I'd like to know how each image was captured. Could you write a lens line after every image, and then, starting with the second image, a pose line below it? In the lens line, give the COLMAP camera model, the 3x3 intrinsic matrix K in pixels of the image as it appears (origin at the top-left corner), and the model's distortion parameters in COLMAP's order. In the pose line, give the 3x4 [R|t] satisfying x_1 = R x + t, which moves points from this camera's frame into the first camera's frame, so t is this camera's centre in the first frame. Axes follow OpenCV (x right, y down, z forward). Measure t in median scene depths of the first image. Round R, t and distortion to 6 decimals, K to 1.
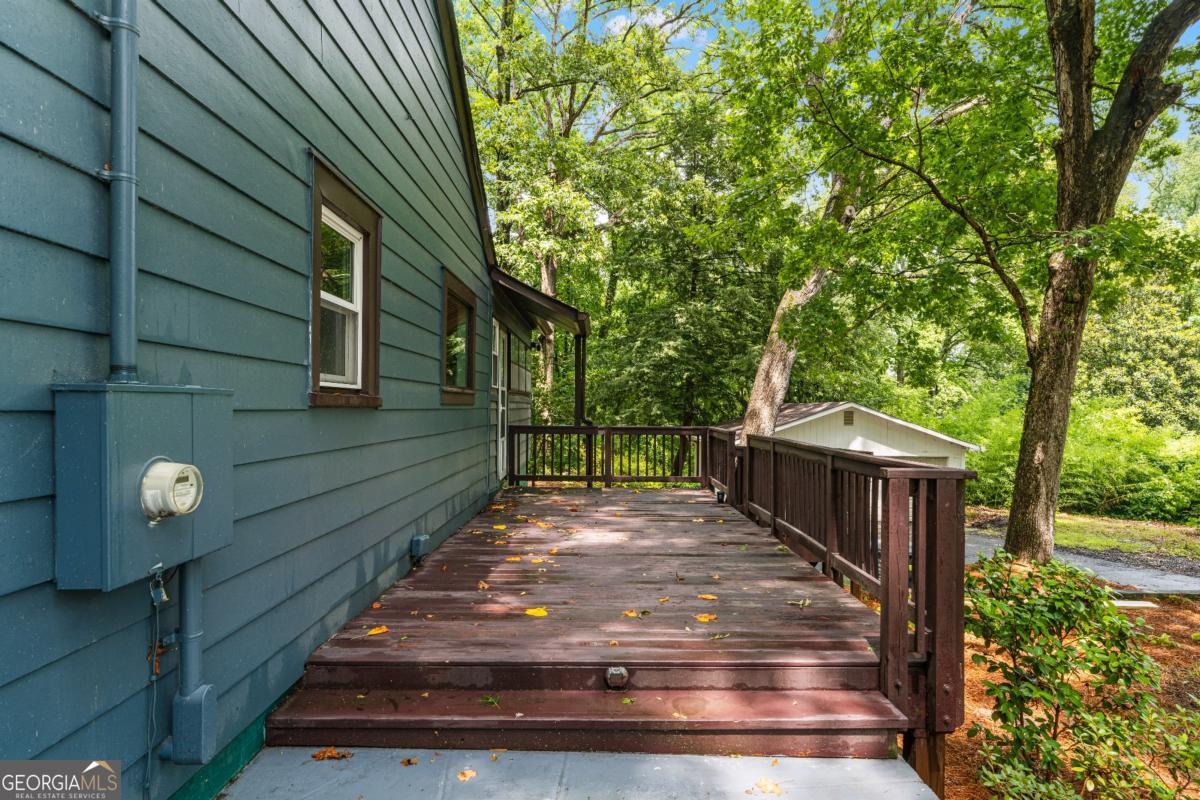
lens RADIAL K [[655.4, 0, 600.0], [0, 655.4, 400.0], [0, 0, 1]] dist [0.000871, 0.000078]
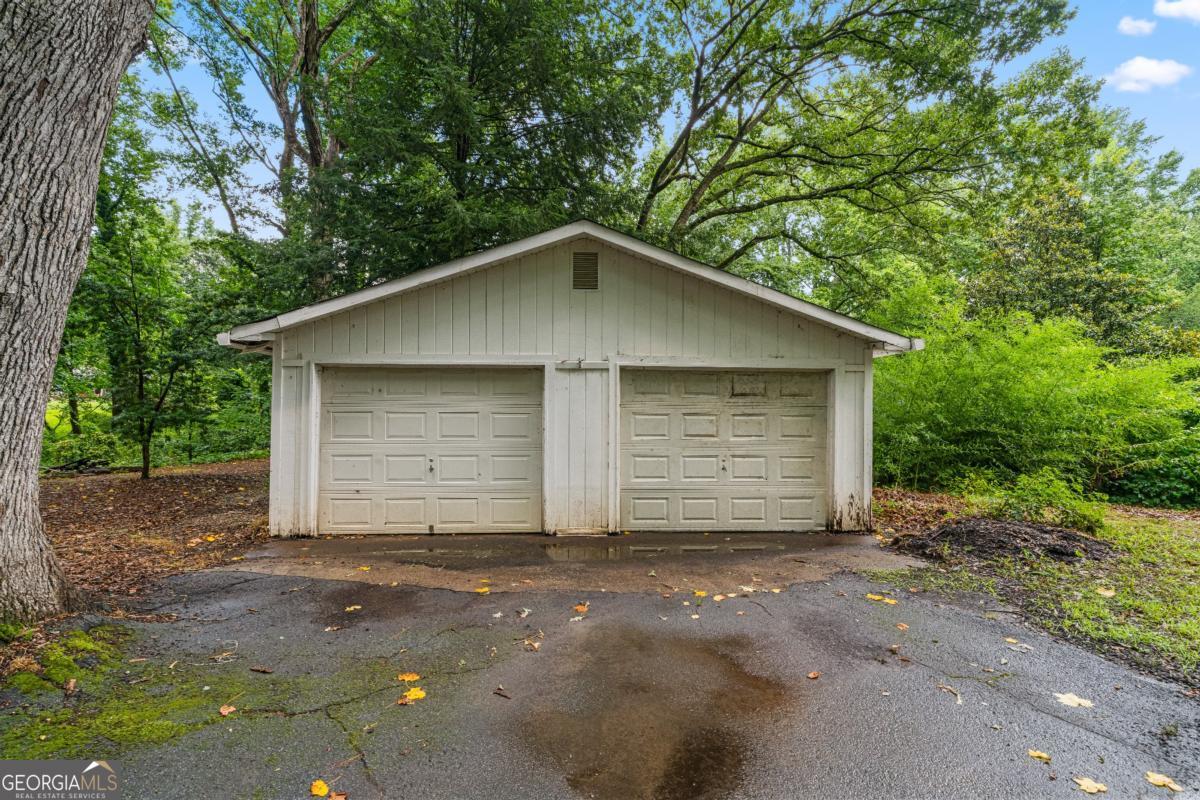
lens RADIAL K [[501.0, 0, 600.0], [0, 501.0, 400.0], [0, 0, 1]] dist [-0.000763, -0.000085]
pose [[0.998520, -0.004924, 0.054157, 0.314116], [0.004714, 0.999981, 0.004011, 0.086410], [-0.054176, -0.003750, 0.998524, 0.592617]]
